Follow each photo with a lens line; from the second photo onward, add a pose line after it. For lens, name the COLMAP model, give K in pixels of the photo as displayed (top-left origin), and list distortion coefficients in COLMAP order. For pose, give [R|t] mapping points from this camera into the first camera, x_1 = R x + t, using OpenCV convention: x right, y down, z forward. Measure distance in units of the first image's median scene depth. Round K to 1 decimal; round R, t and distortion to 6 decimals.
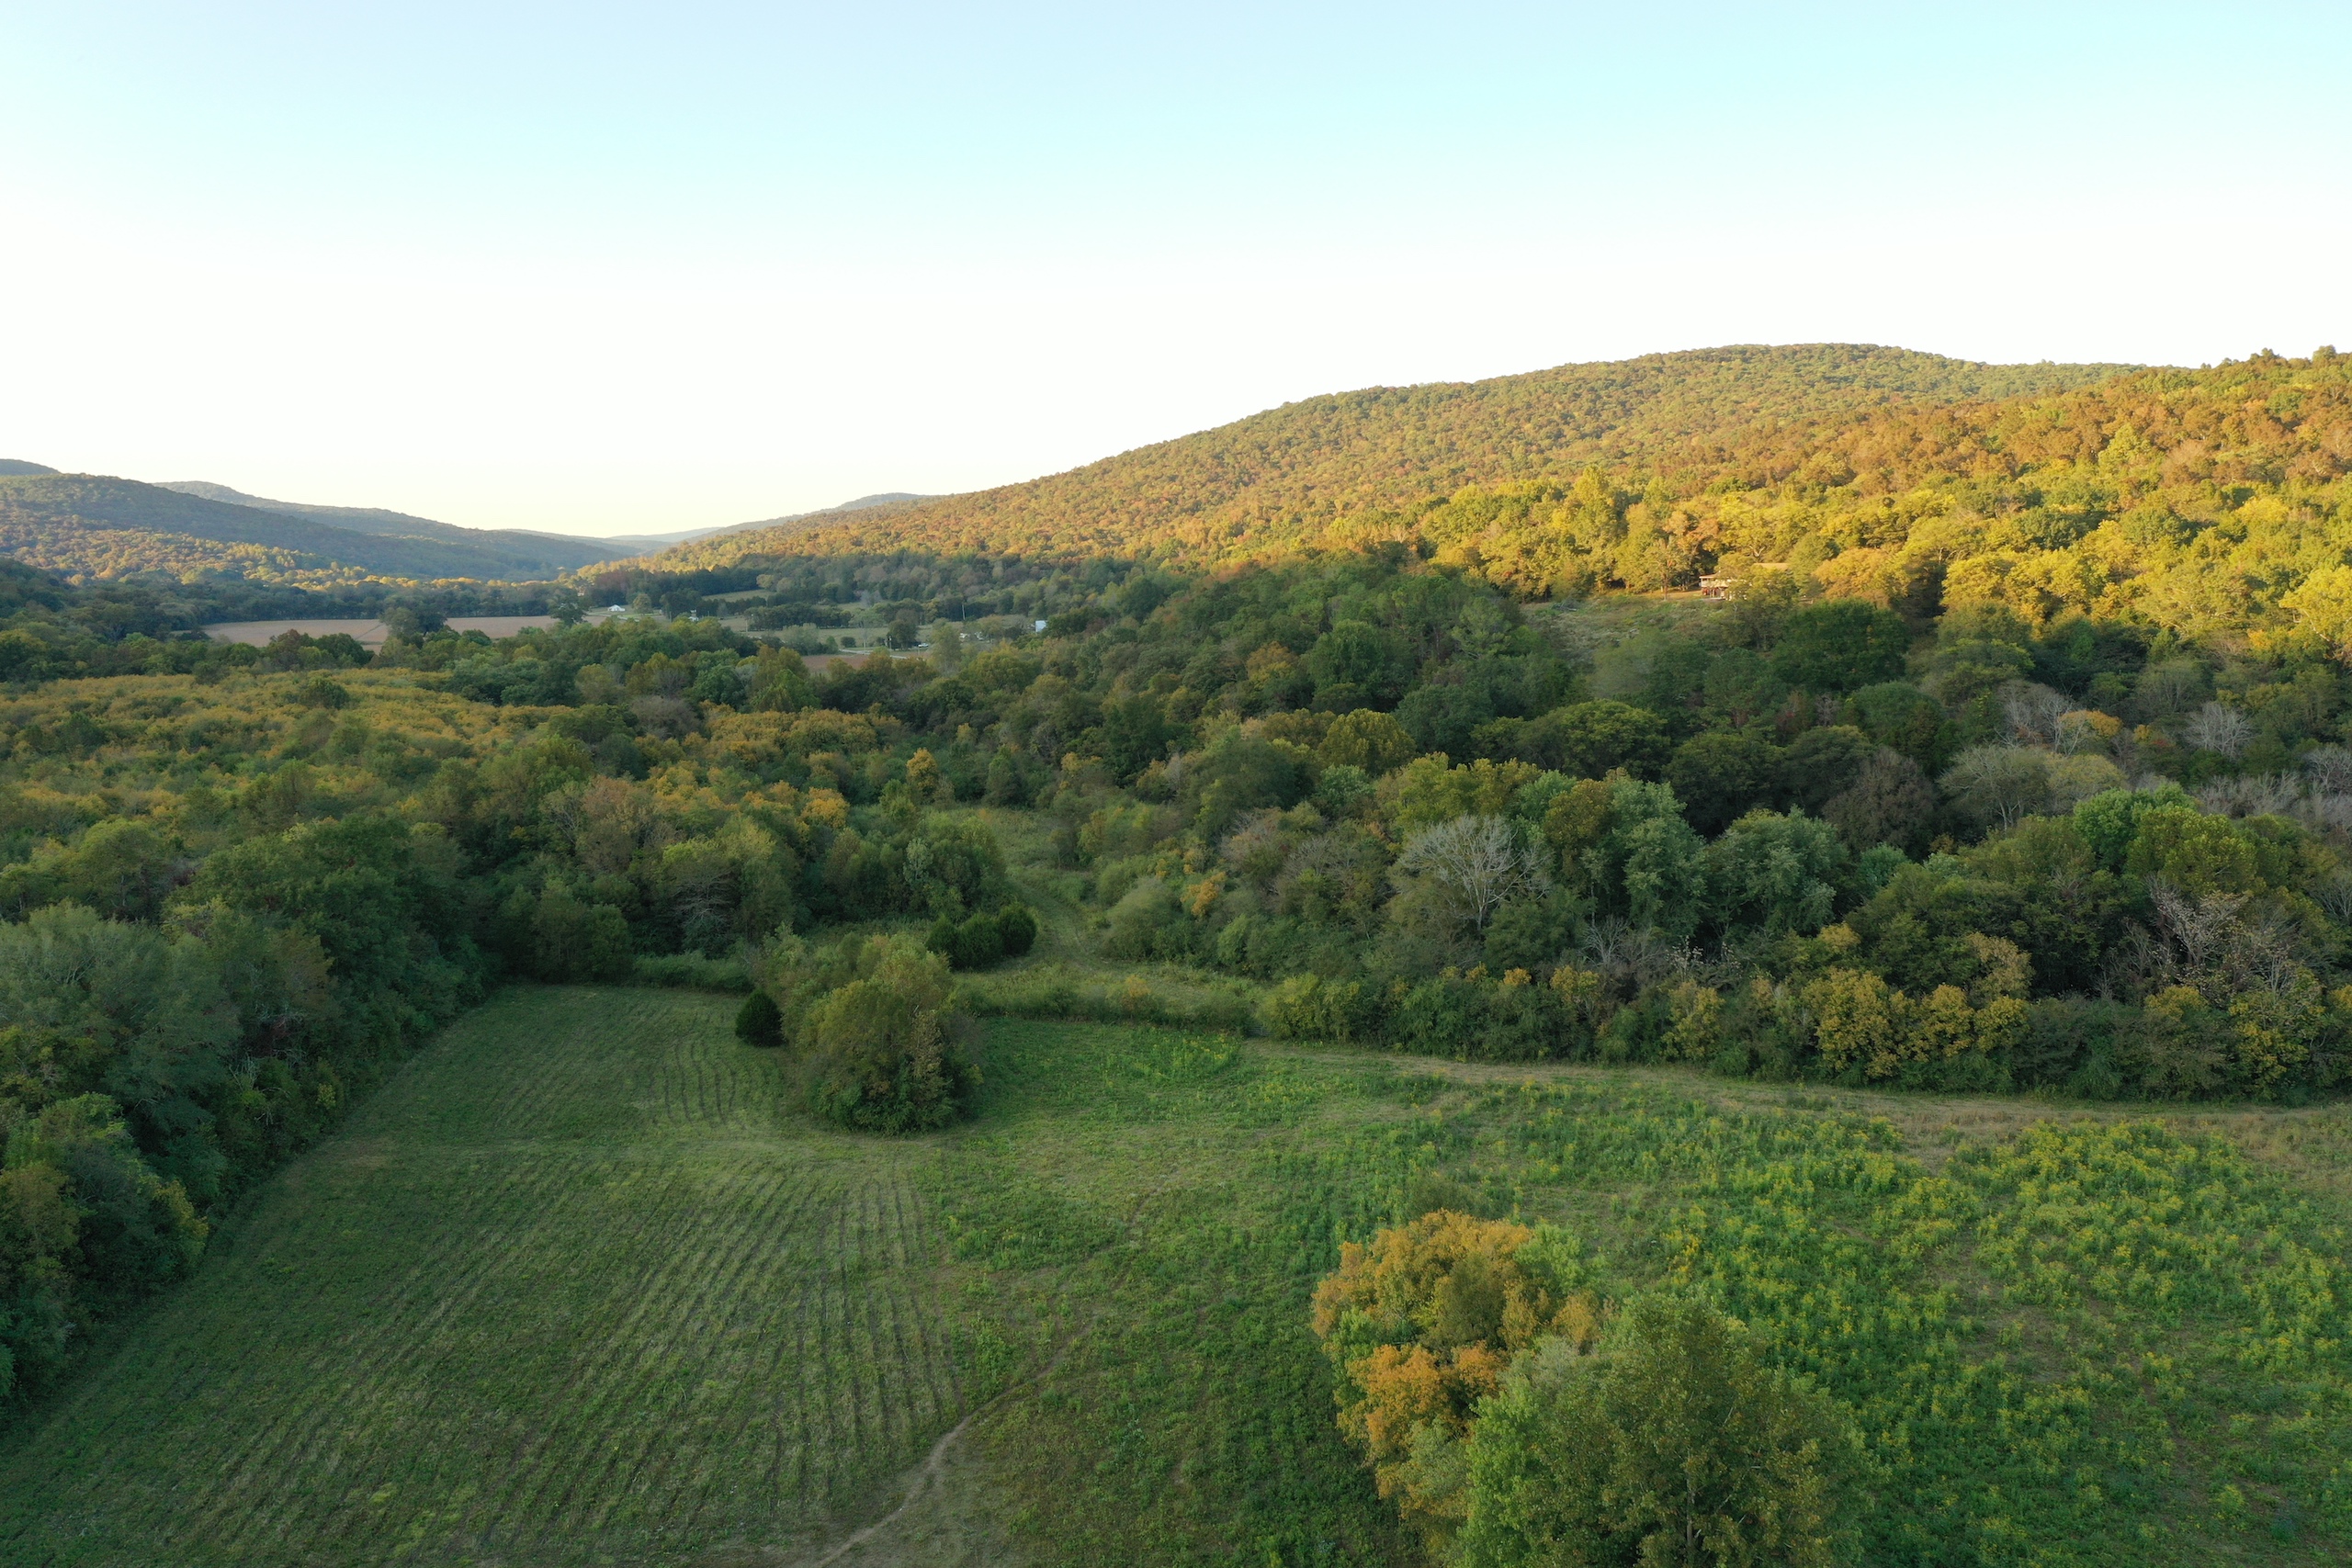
lens RADIAL K [[1835.6, 0, 1155.5], [0, 1835.6, 766.4], [0, 0, 1]] dist [-0.002712, 0.005357]
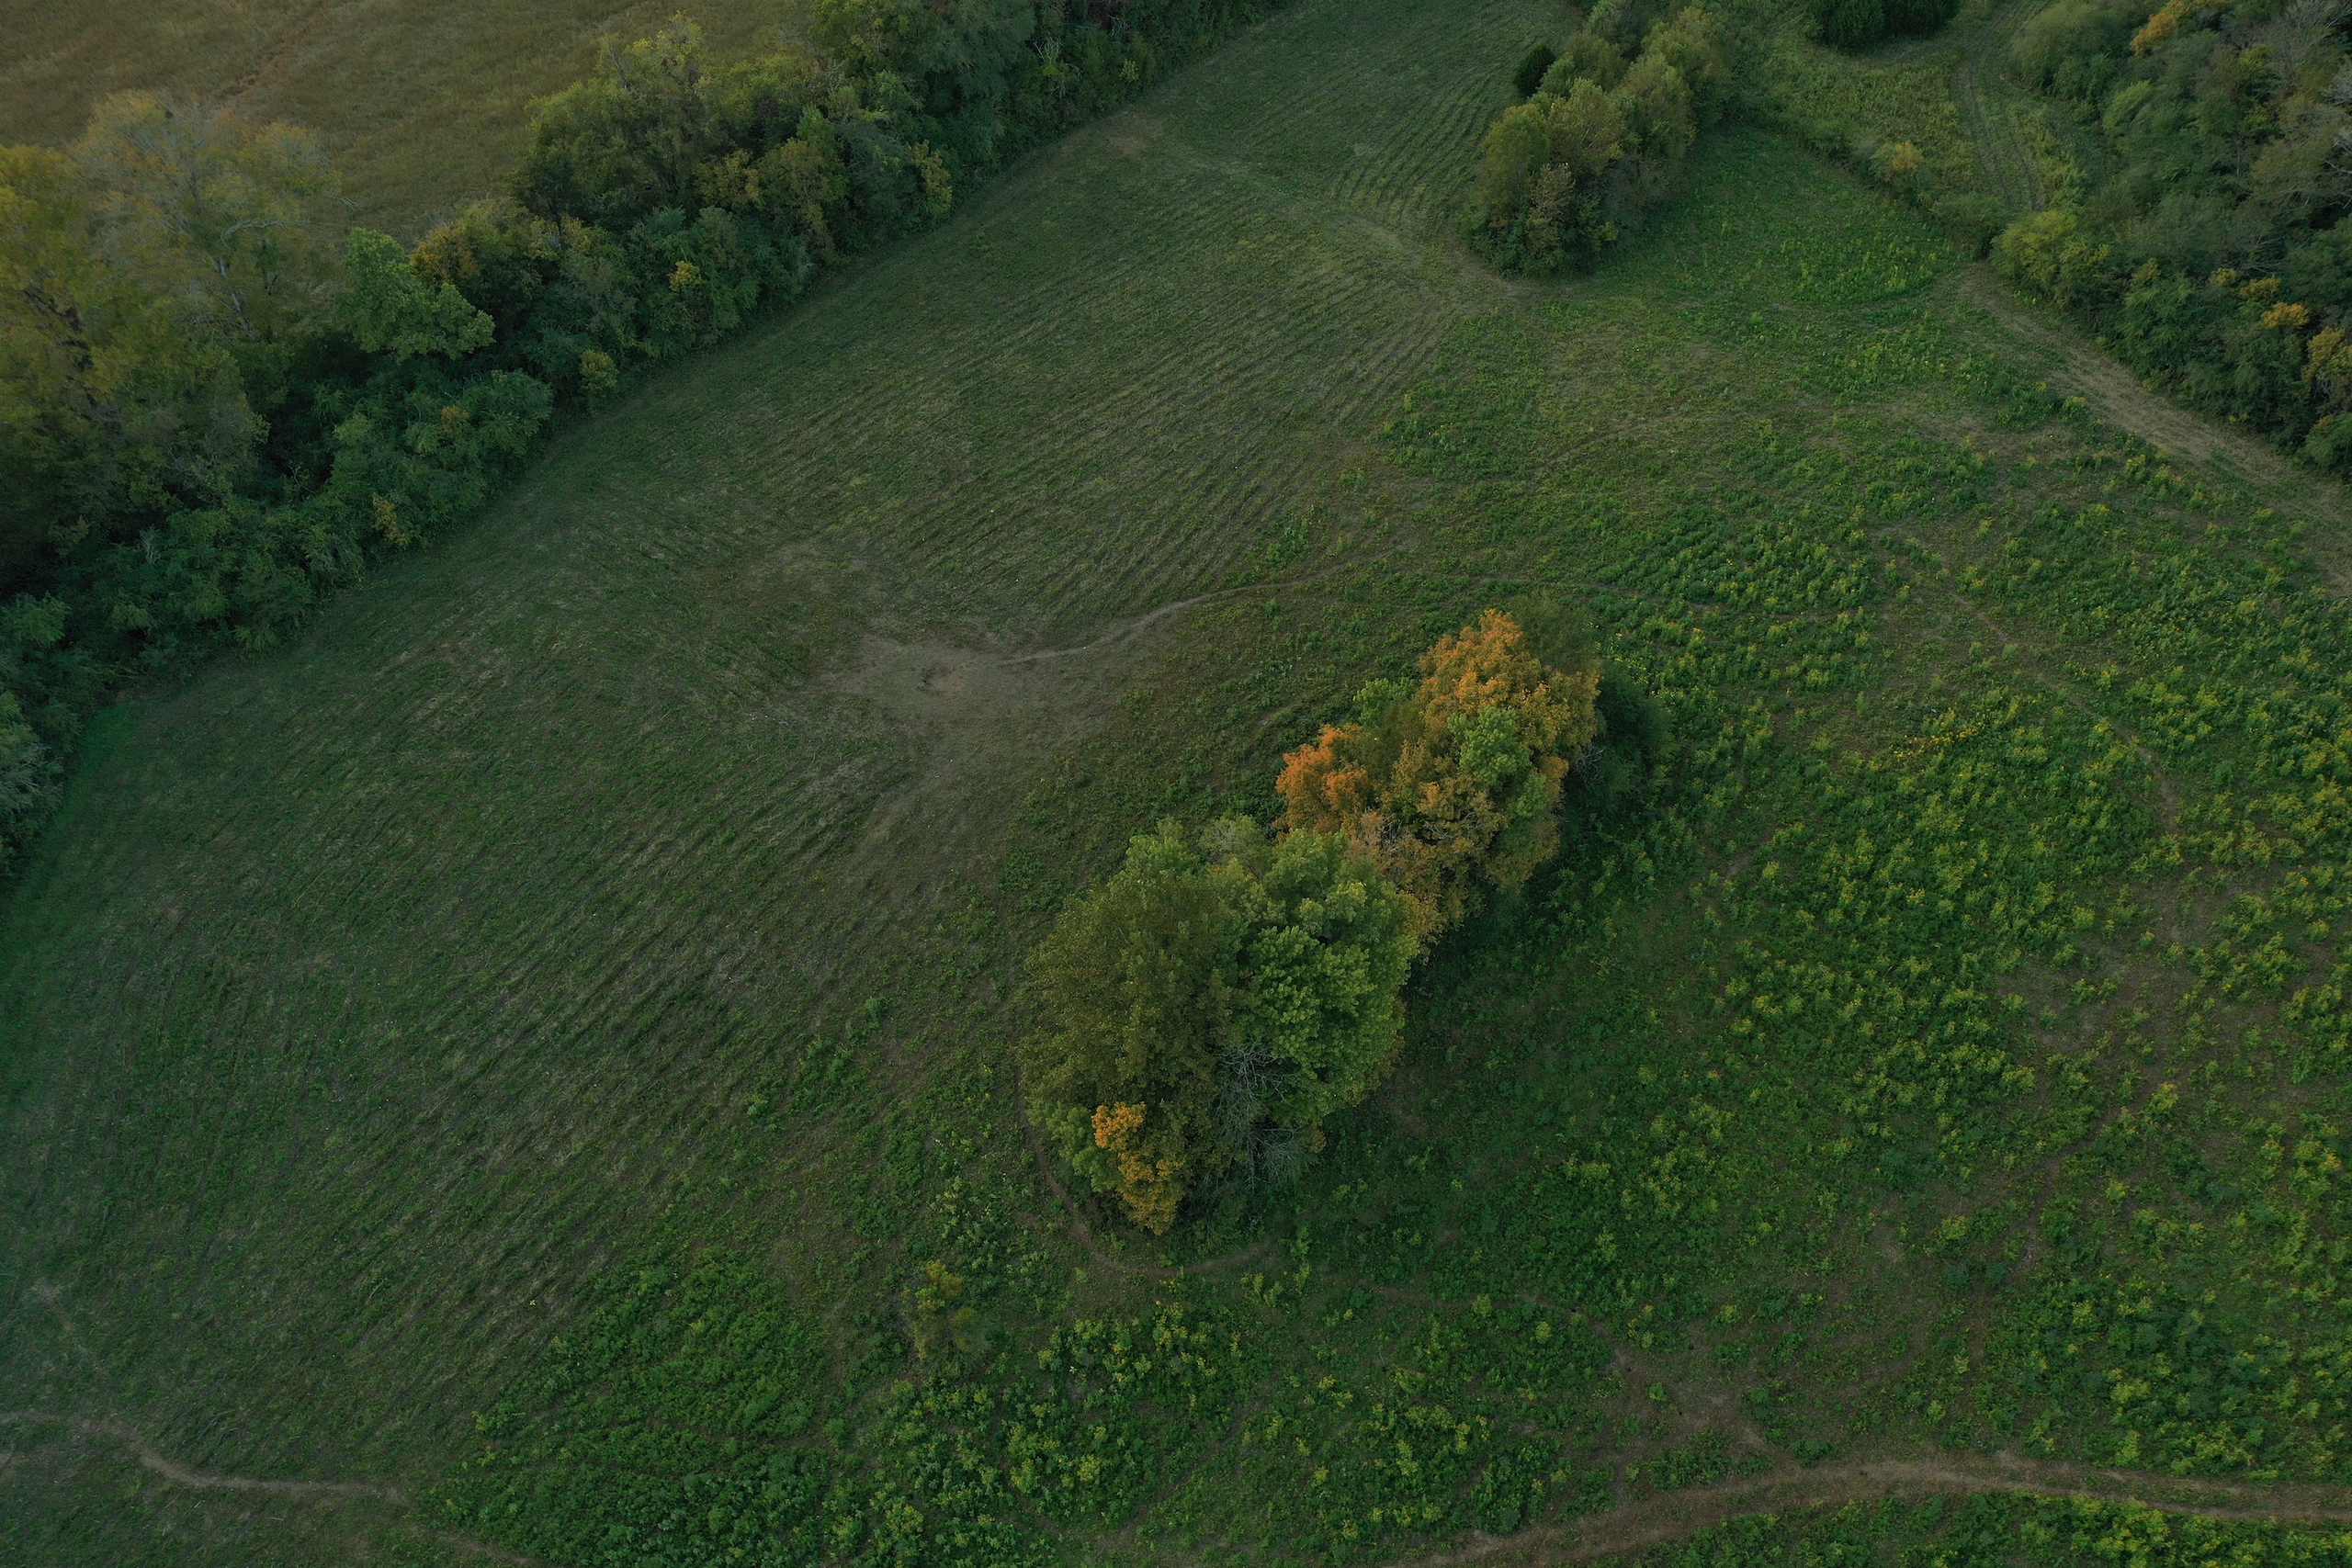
lens RADIAL K [[1835.6, 0, 1165.8], [0, 1835.6, 776.0], [0, 0, 1]] dist [-0.002712, 0.005357]
pose [[0.720074, 0.487188, -0.494106, 0.244613], [-0.060702, 0.753571, 0.654558, -0.165770], [0.691237, -0.441337, 0.572200, 0.080592]]
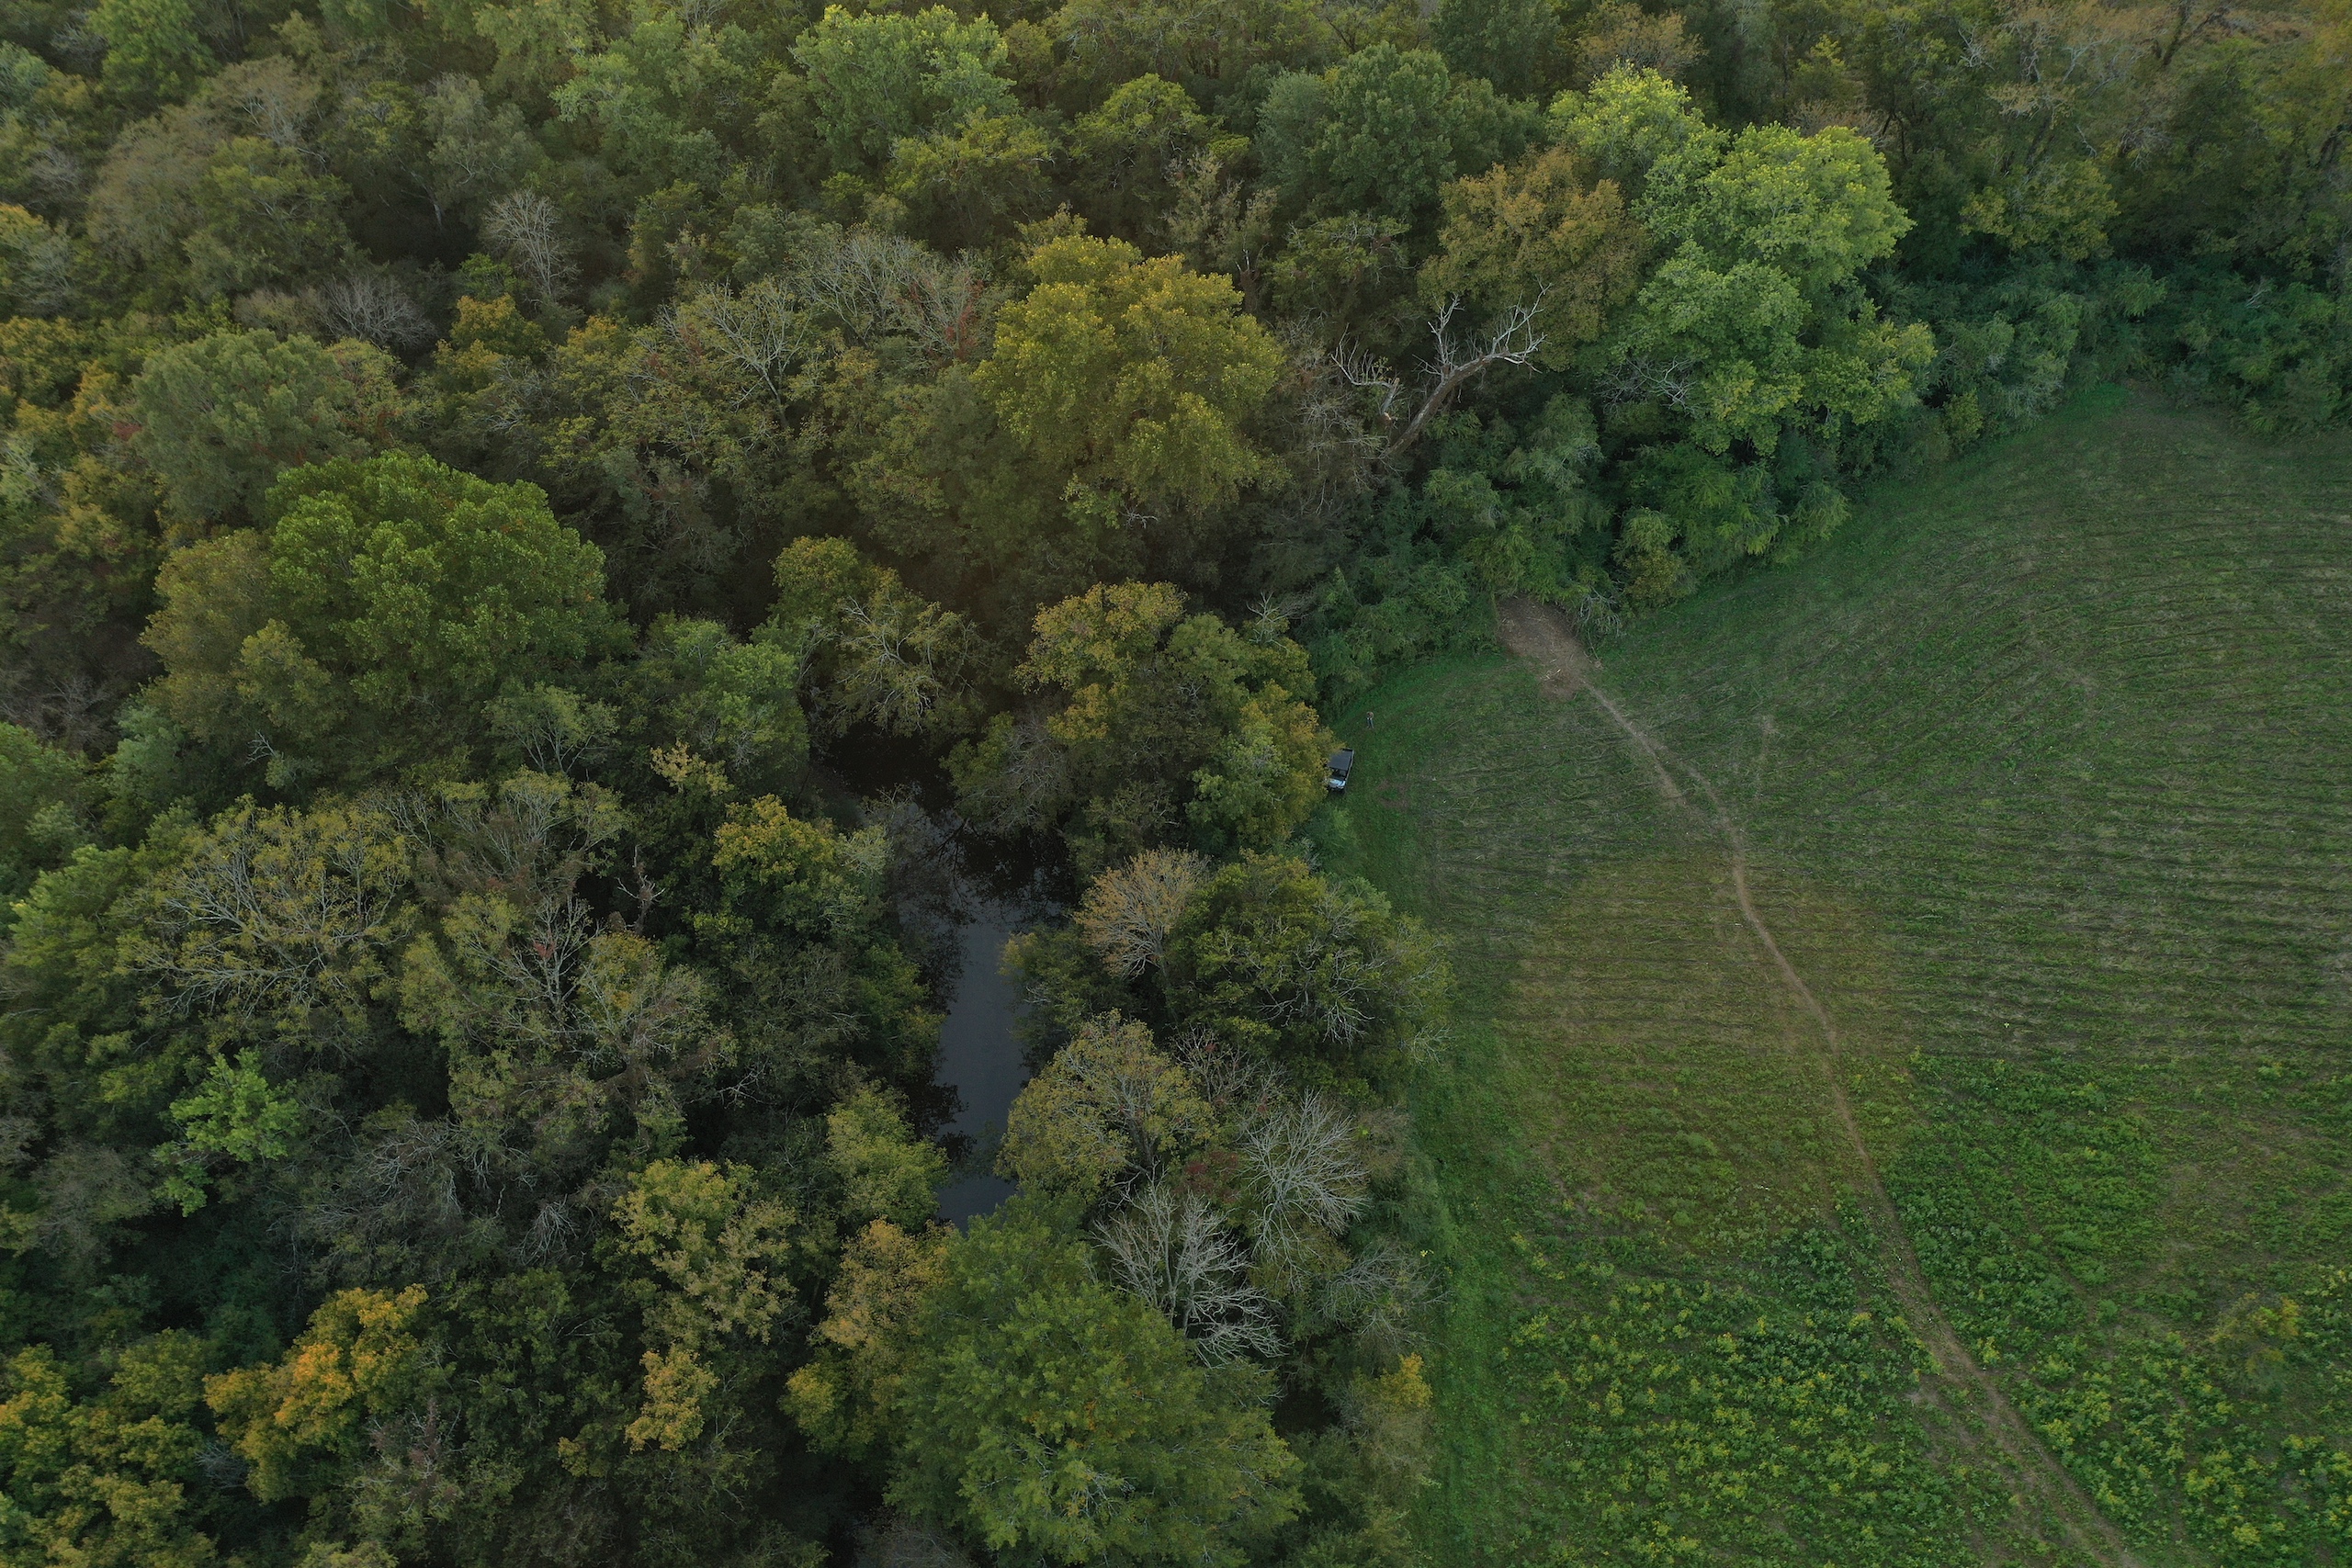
lens RADIAL K [[1835.6, 0, 1182.1], [0, 1835.6, 772.3], [0, 0, 1]] dist [-0.002712, 0.005357]
pose [[-0.296477, 0.790374, -0.536106, 0.271914], [-0.081780, 0.538272, 0.838794, -0.227529], [0.951532, 0.292526, -0.094949, -0.011211]]
